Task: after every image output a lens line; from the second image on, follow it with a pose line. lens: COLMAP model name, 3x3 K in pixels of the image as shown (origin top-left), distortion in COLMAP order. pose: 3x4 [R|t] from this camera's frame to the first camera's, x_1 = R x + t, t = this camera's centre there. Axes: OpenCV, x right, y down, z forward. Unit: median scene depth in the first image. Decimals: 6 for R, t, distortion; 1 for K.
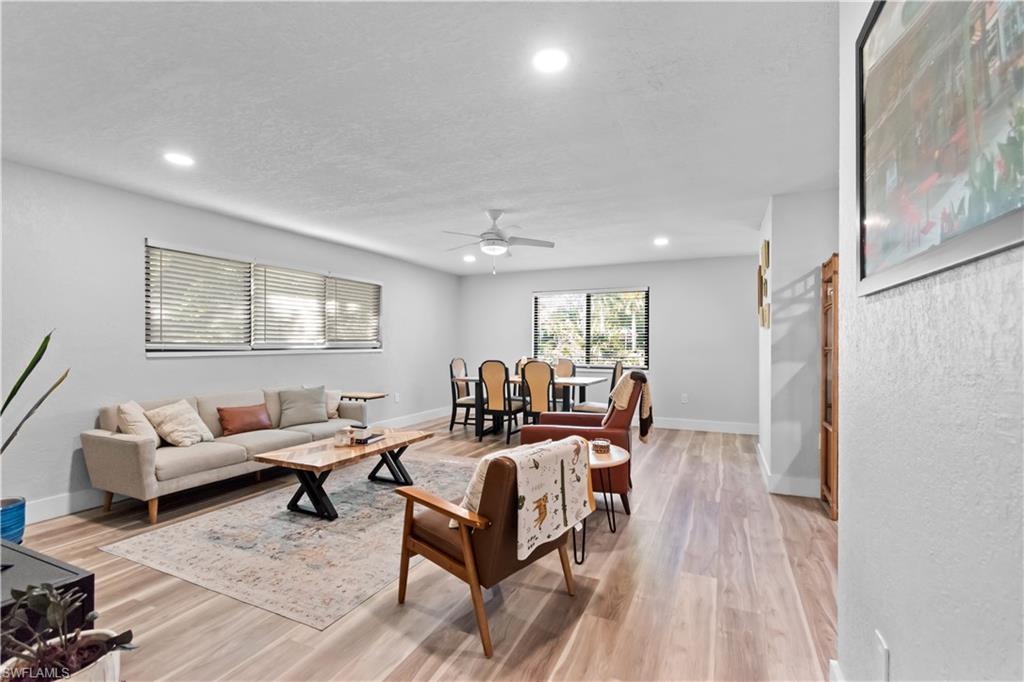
lens RADIAL K [[457.5, 0, 515.5], [0, 457.5, 343.8], [0, 0, 1]] dist [0.002506, -0.000358]
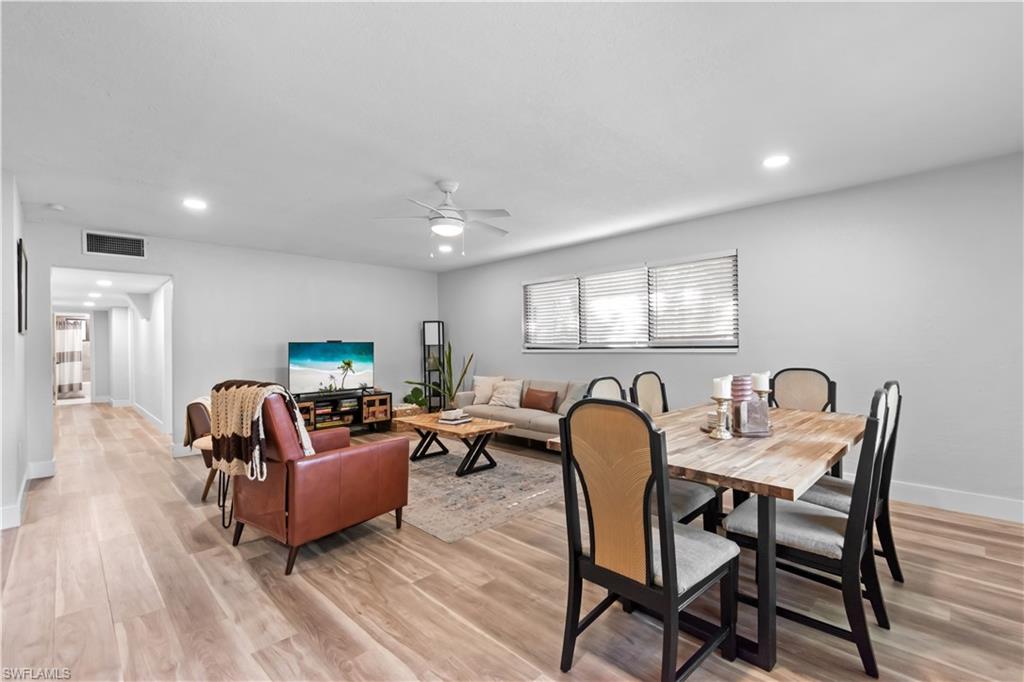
lens RADIAL K [[457.5, 0, 518.2], [0, 457.5, 343.3], [0, 0, 1]] dist [0.002506, -0.000358]
pose [[-0.344027, -0.001844, -0.938958, 0.642330], [0.011278, 0.999918, -0.006096, 0.006035], [0.938892, -0.012687, -0.343978, 1.323023]]
